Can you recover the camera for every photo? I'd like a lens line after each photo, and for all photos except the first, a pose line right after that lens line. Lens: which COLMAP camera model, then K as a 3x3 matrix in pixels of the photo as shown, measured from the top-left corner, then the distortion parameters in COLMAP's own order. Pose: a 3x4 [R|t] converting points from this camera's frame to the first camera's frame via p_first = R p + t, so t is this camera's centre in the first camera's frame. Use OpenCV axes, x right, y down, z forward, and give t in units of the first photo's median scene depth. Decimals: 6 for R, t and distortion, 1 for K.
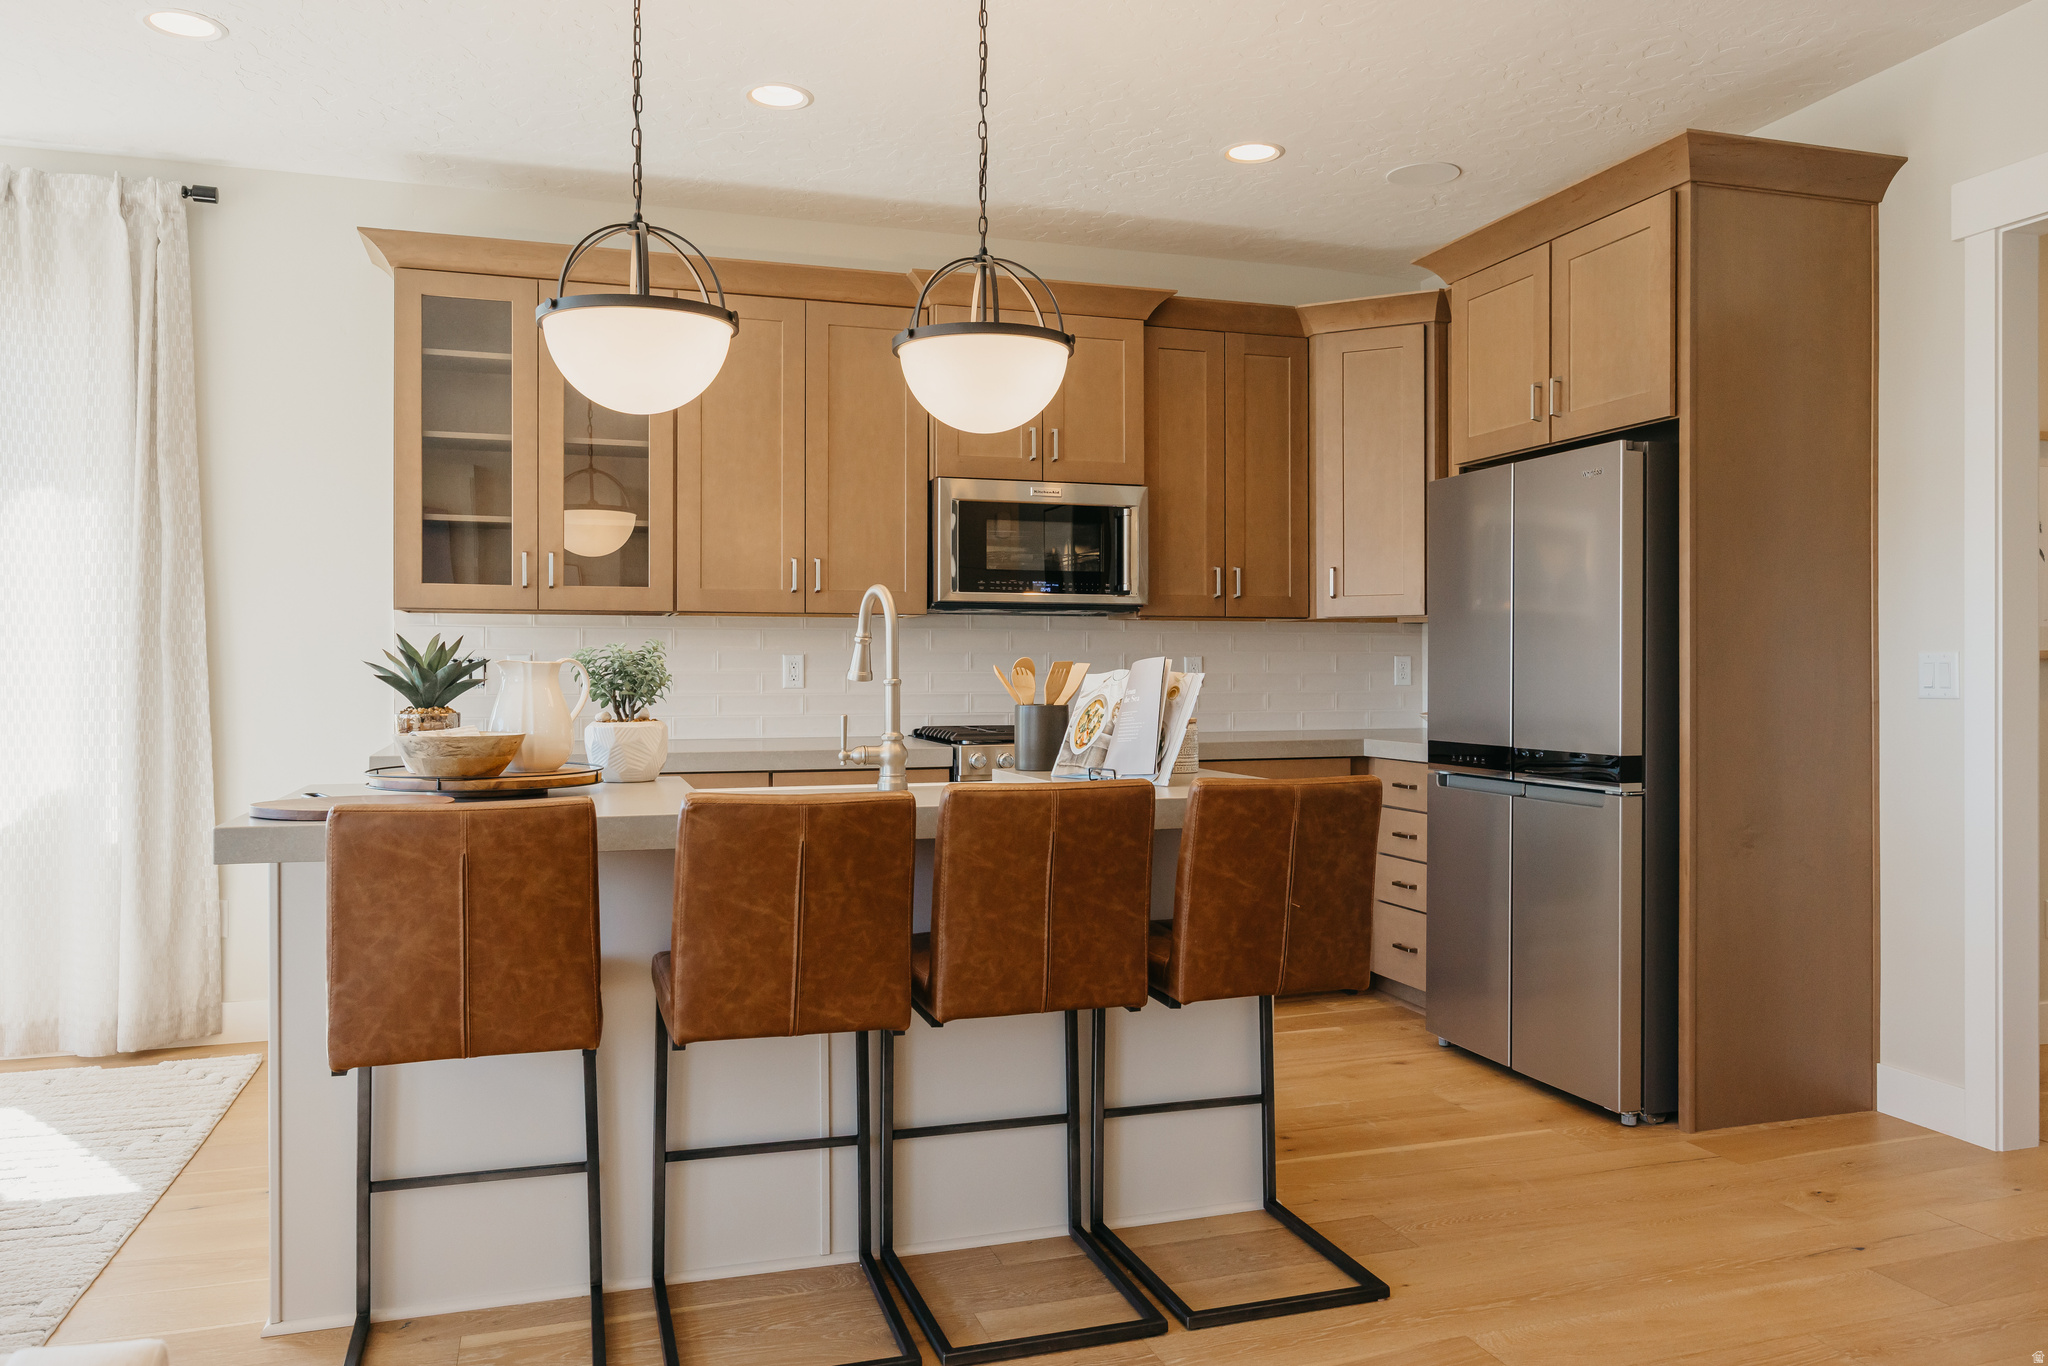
lens RADIAL K [[1479.0, 0, 1034.4], [0, 1479.0, 675.3], [0, 0, 1]] dist [0.002717, -0.007006]
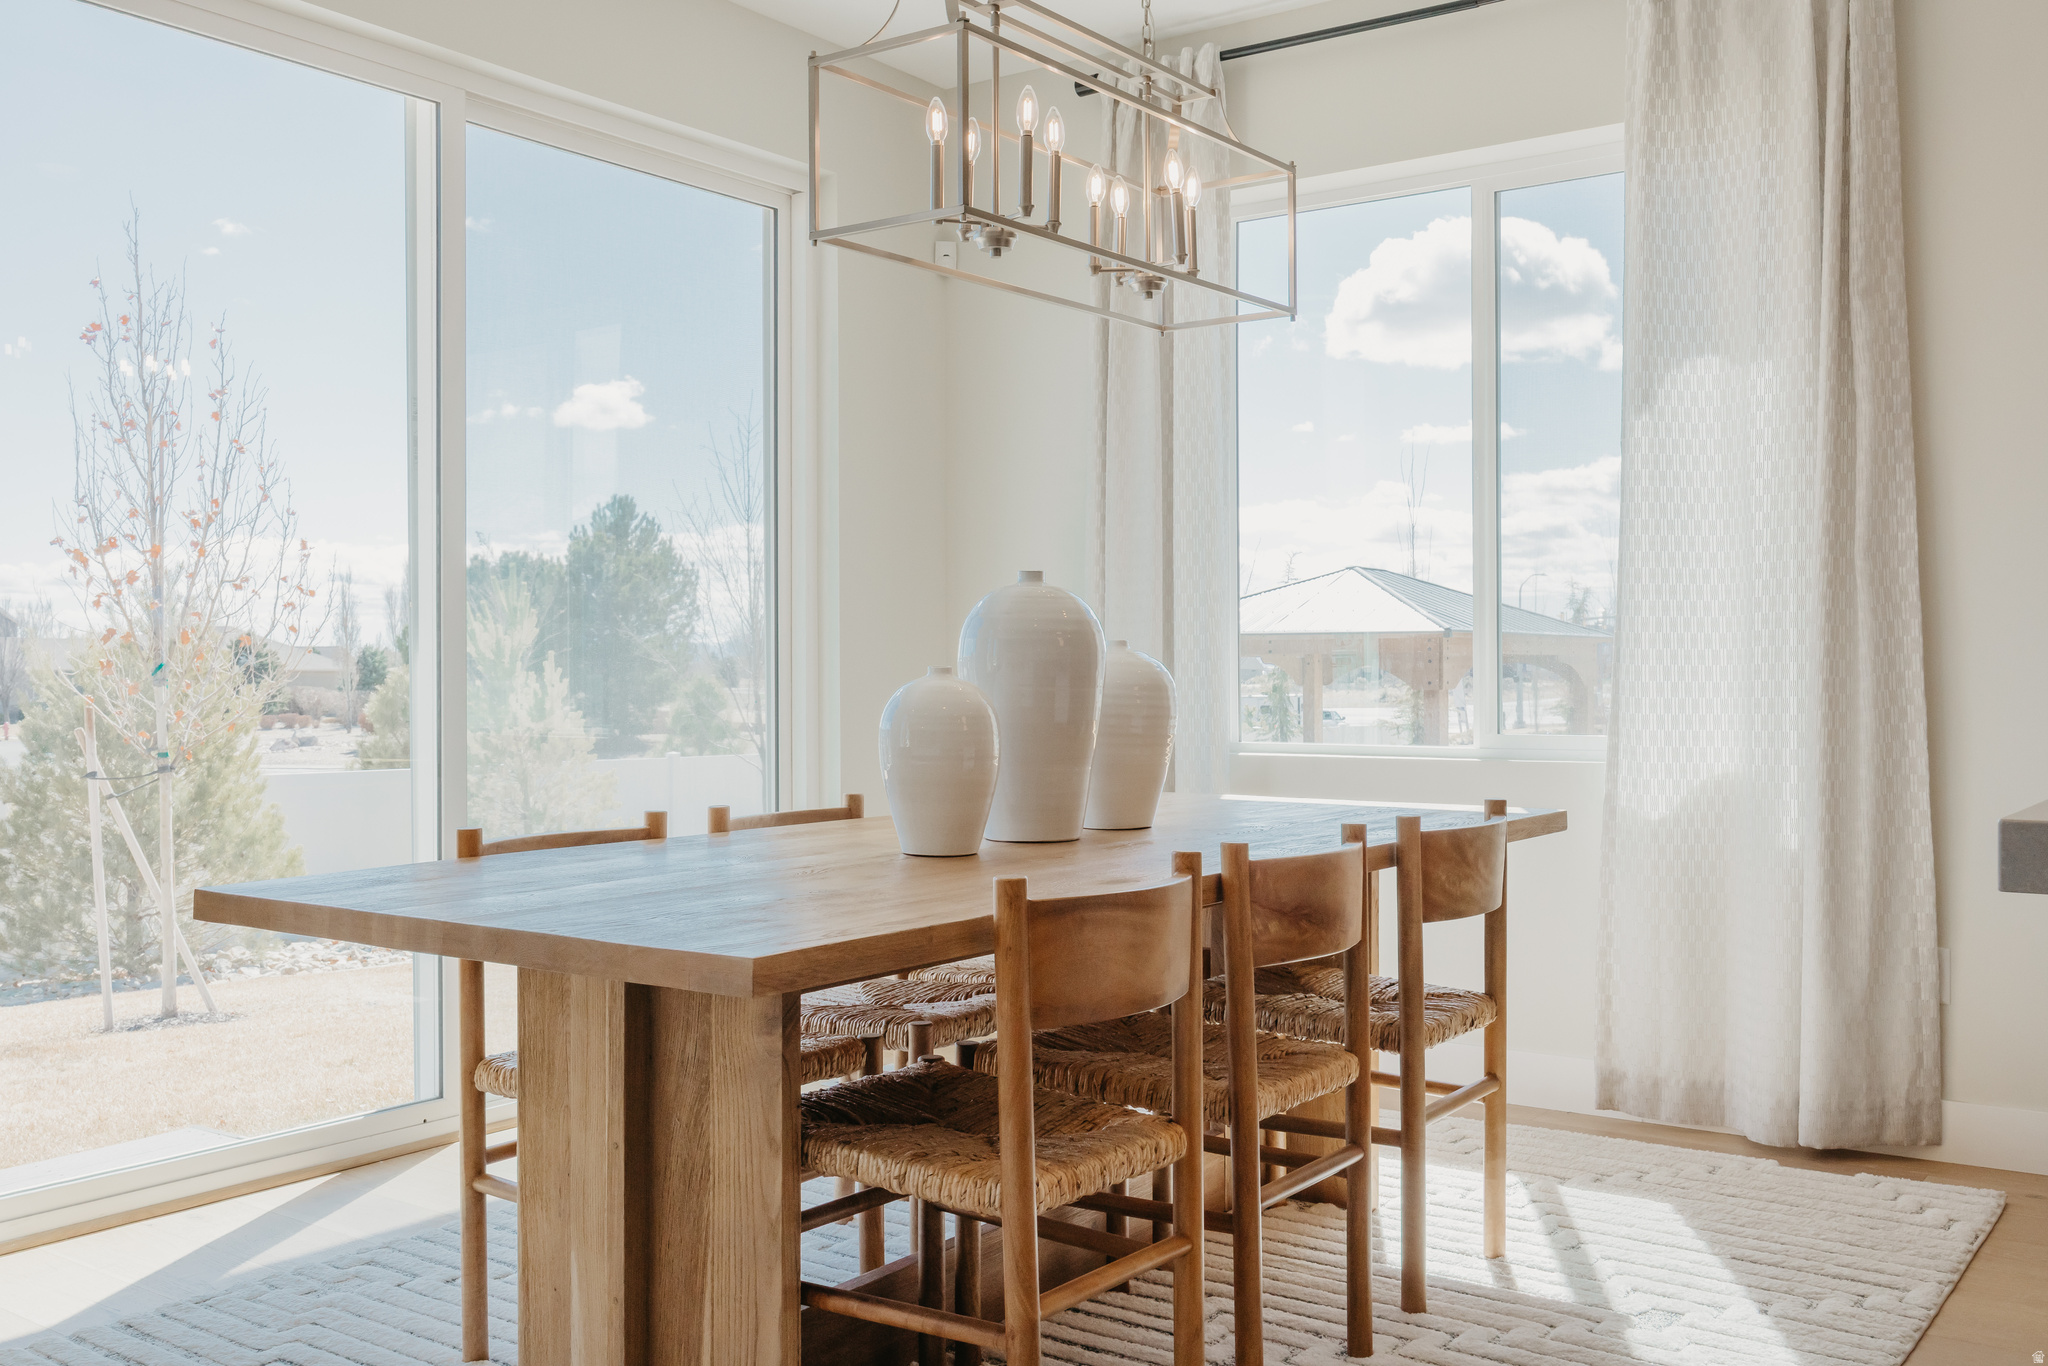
lens RADIAL K [[1848.1, 0, 1028.7], [0, 1848.1, 679.0], [0, 0, 1]] dist [0.007108, -0.004082]
pose [[0.585535, -0.002198, -0.810645, -0.112940], [0.001124, 0.999998, -0.001899, 0.031677], [0.810647, 0.000200, 0.585536, 0.175254]]
